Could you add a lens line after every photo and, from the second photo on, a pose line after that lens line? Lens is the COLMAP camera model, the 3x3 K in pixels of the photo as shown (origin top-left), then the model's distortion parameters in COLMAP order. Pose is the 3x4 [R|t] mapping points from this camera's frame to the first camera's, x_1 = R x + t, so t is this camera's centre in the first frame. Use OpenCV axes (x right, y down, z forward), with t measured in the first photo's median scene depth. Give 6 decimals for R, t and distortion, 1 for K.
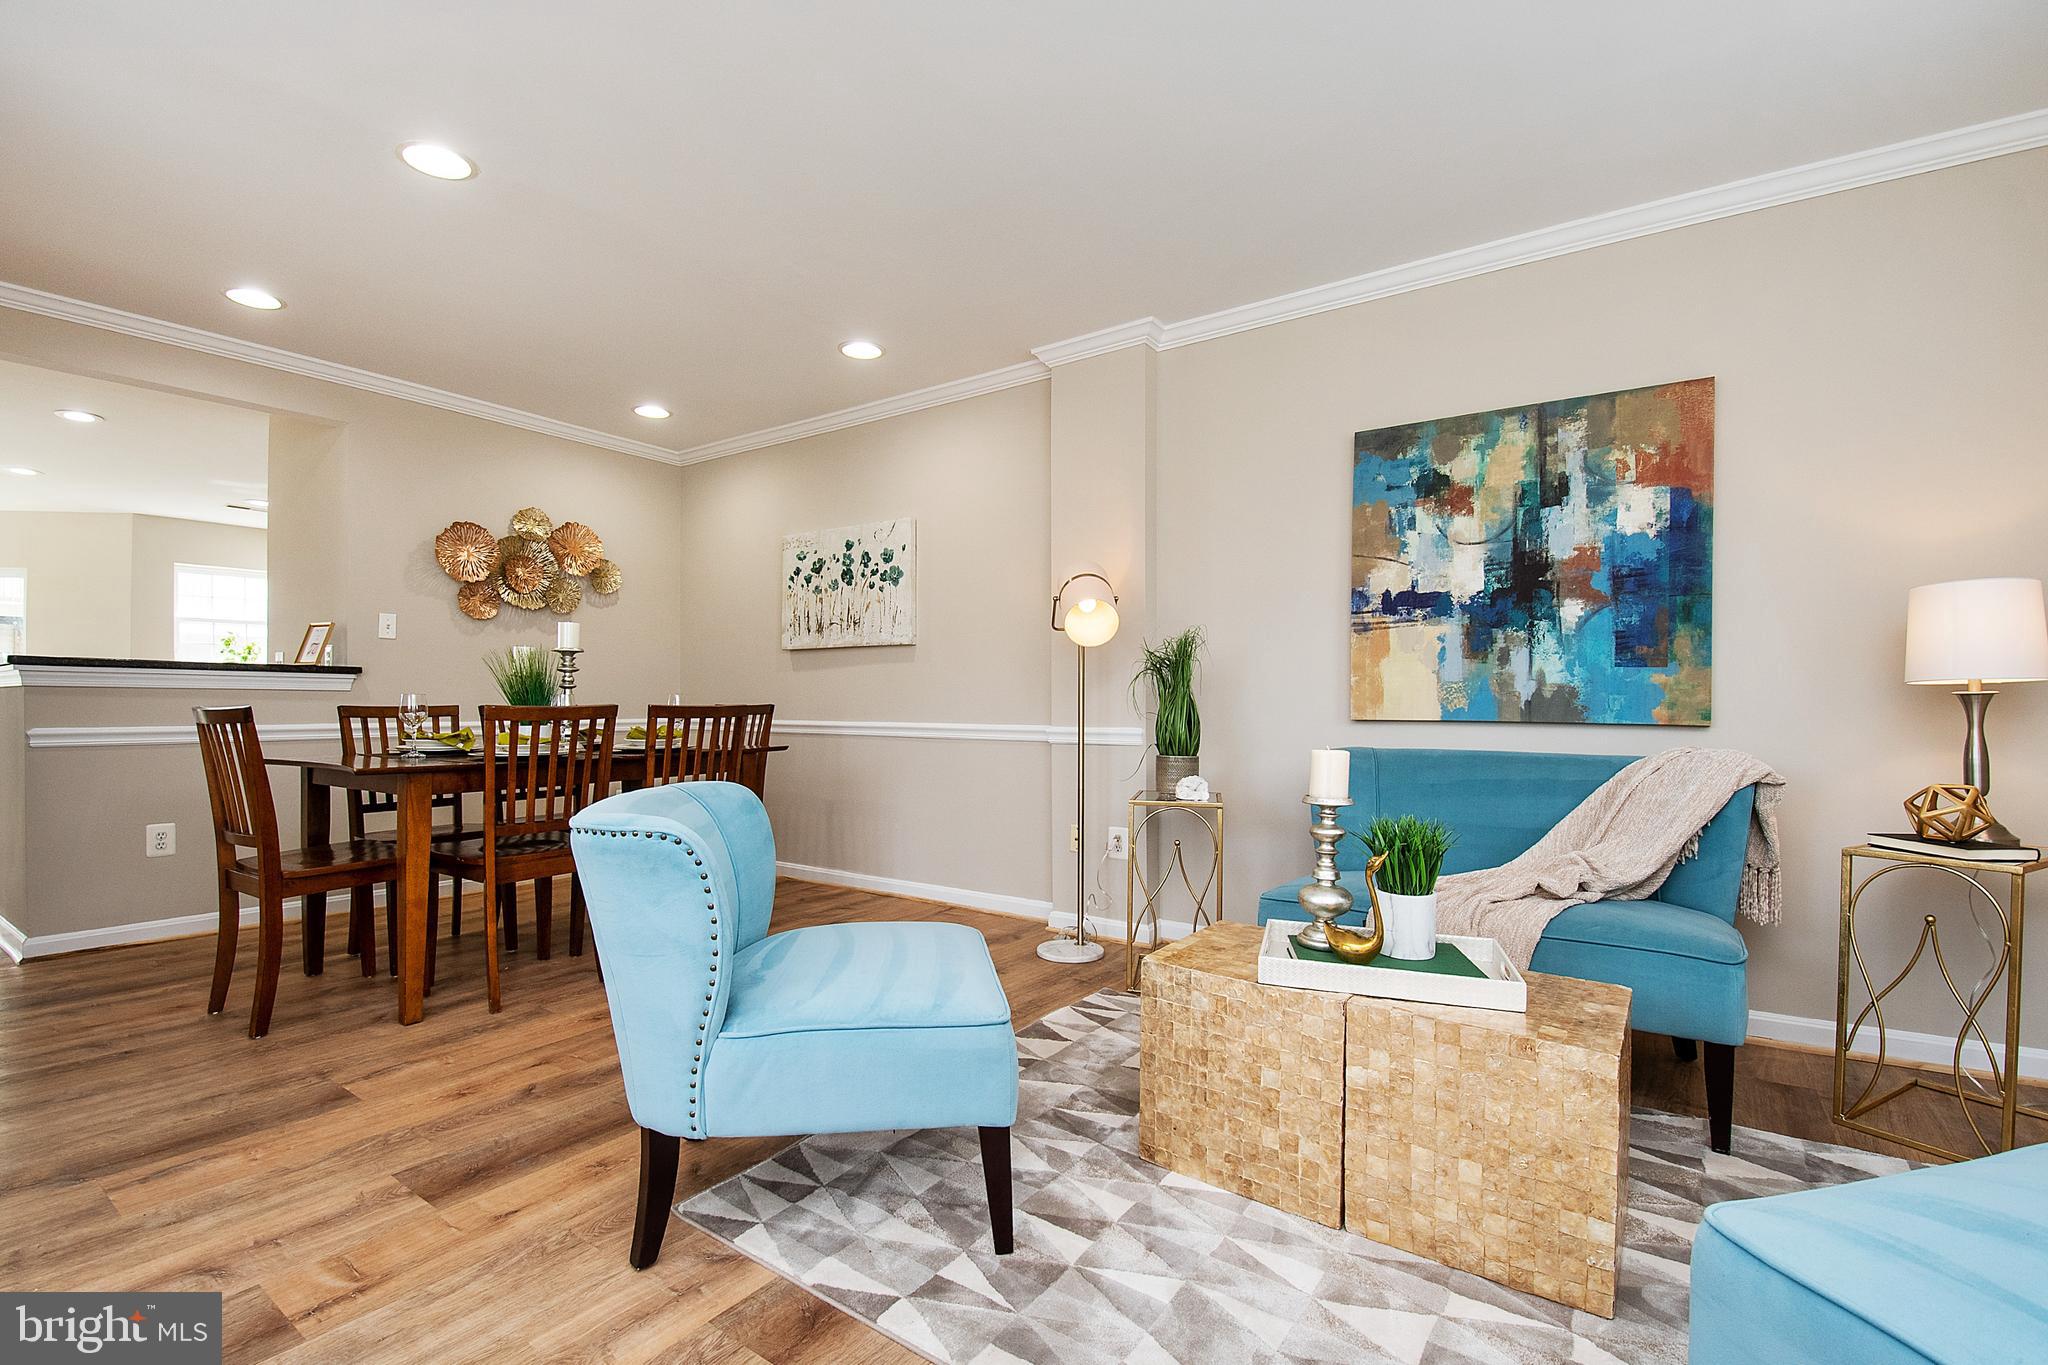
lens RADIAL K [[901.3, 0, 1015.1], [0, 901.3, 704.0], [0, 0, 1]] dist [0.012546, -0.022889]
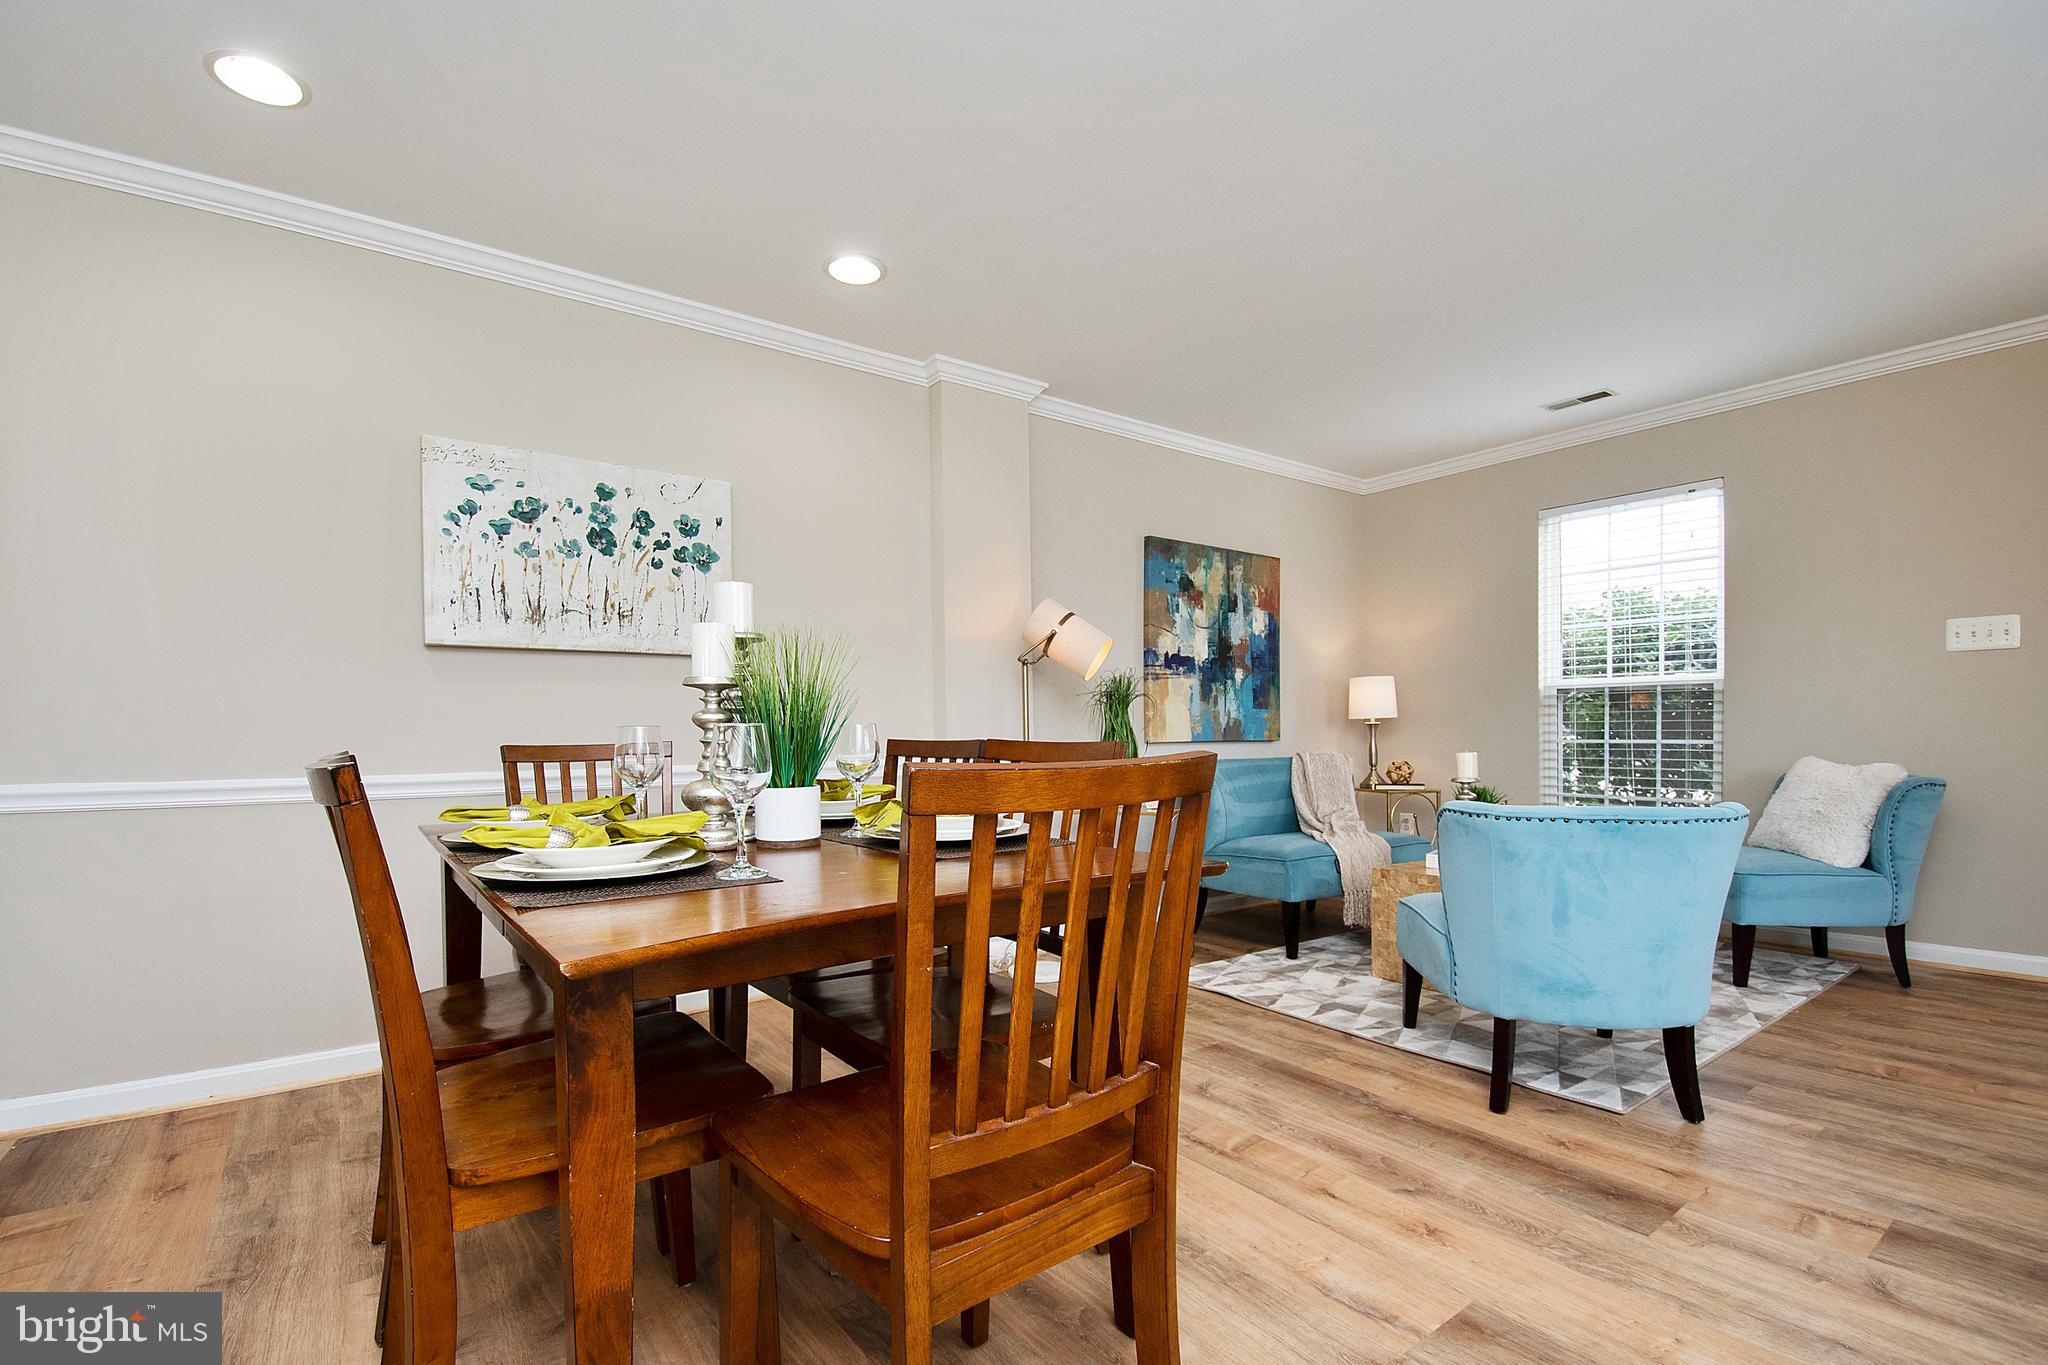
lens RADIAL K [[919.2, 0, 1004.6], [0, 919.2, 736.8], [0, 0, 1]] dist [0.015847, -0.025470]
pose [[0.317982, -0.012634, 0.948012, -1.083015], [0.013390, 0.999871, 0.008834, -0.007367], [-0.948002, 0.009885, 0.318111, 0.796574]]
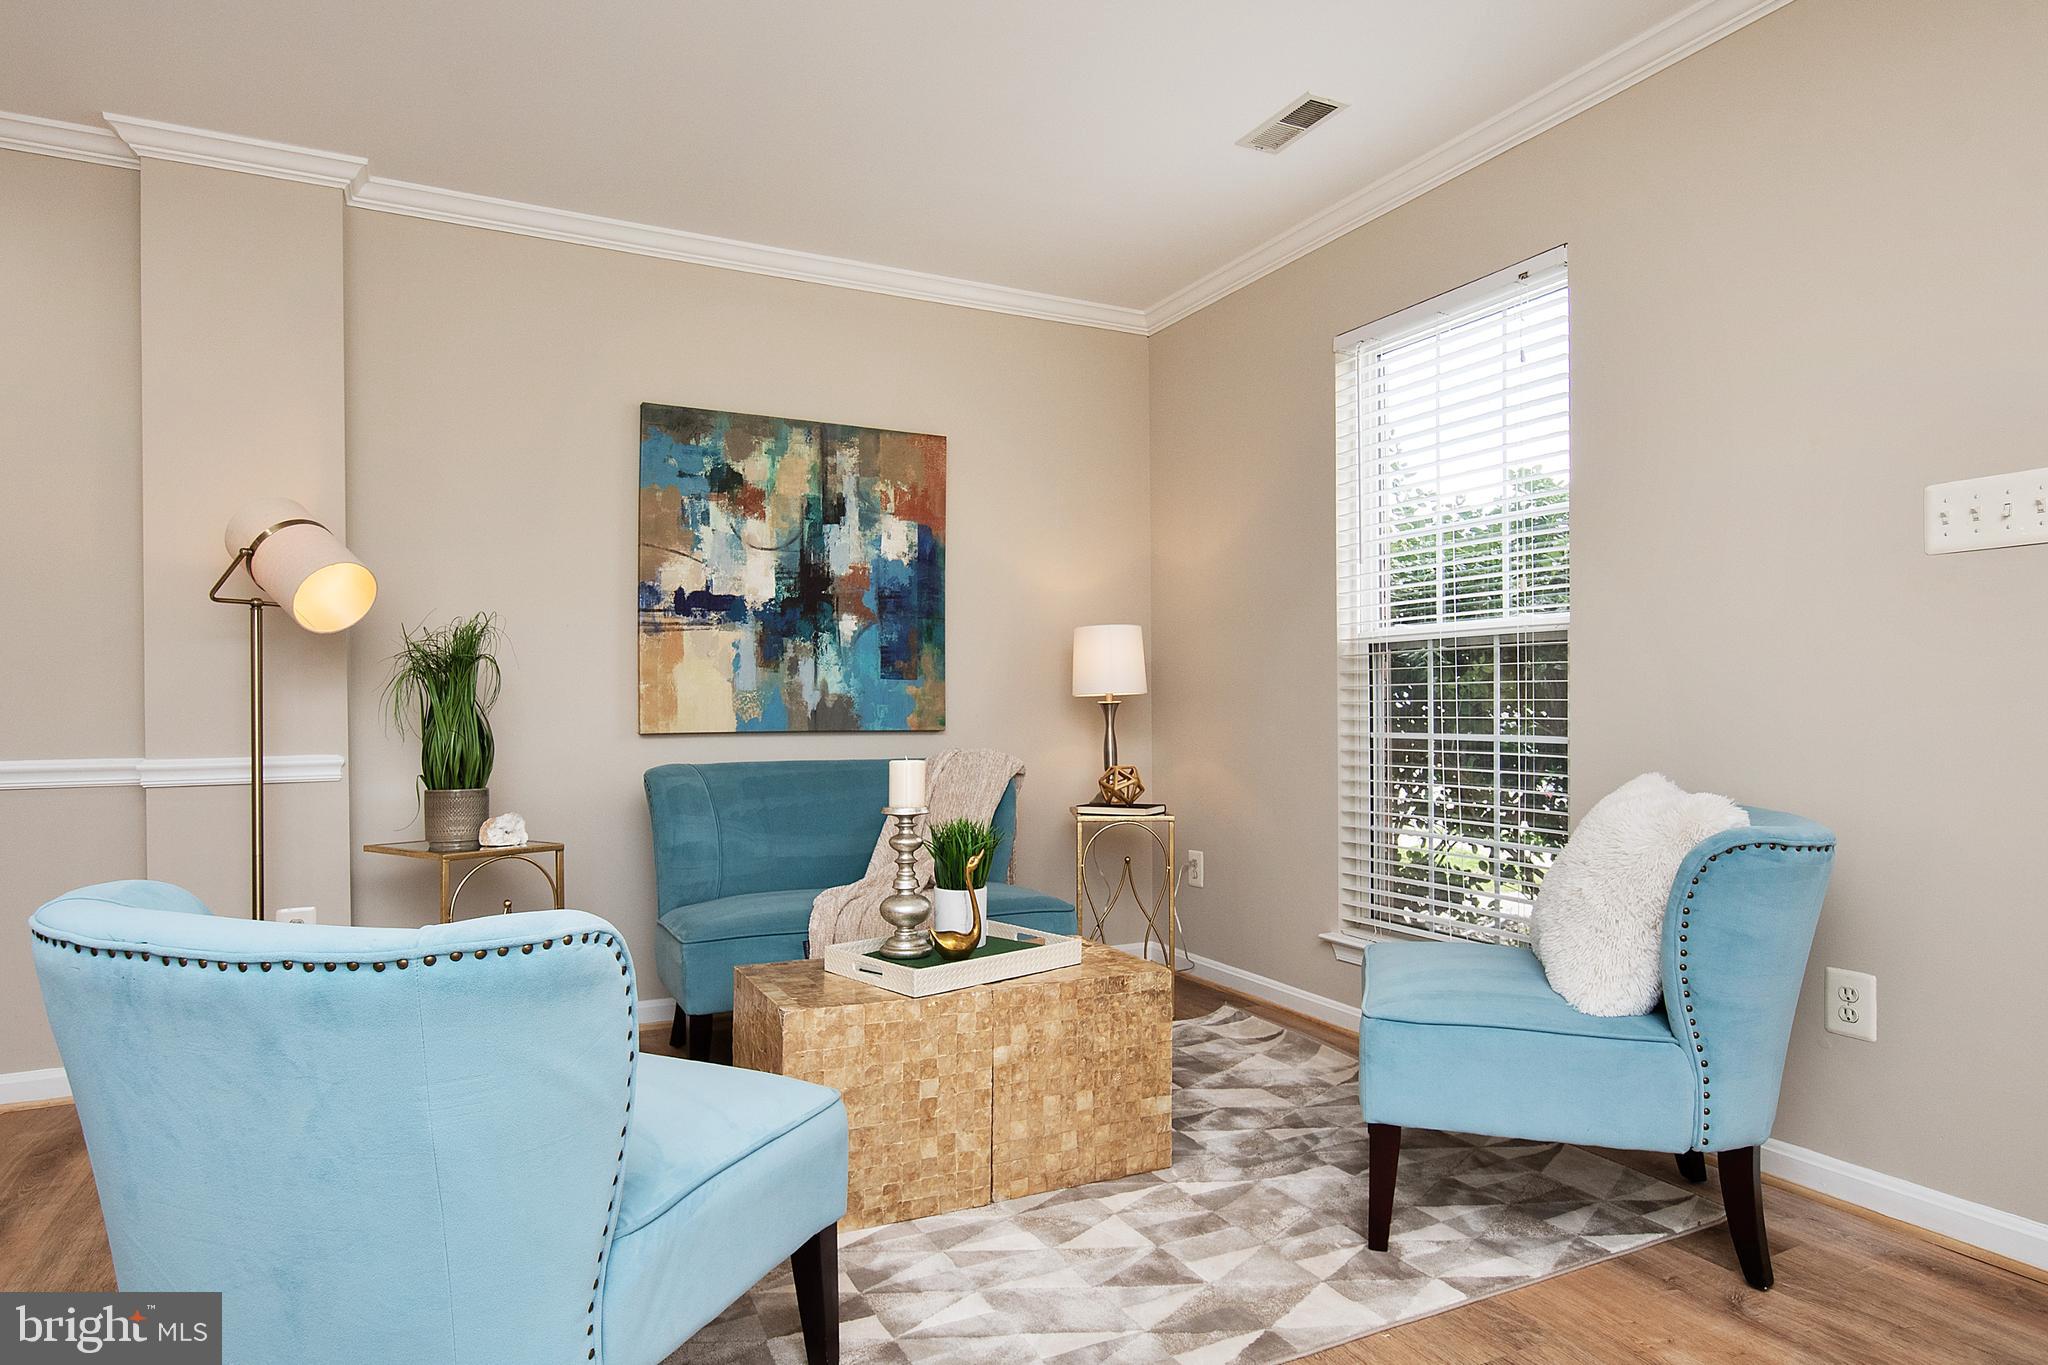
lens RADIAL K [[1166.1, 0, 1005.4], [0, 1166.1, 700.0], [0, 0, 1]] dist [-0.001112, 0.002541]
pose [[0.472679, 0.000033, 0.881235, -0.463853], [0.010248, 0.999932, -0.005534, -0.005147], [-0.881175, 0.011647, 0.472647, 0.174011]]
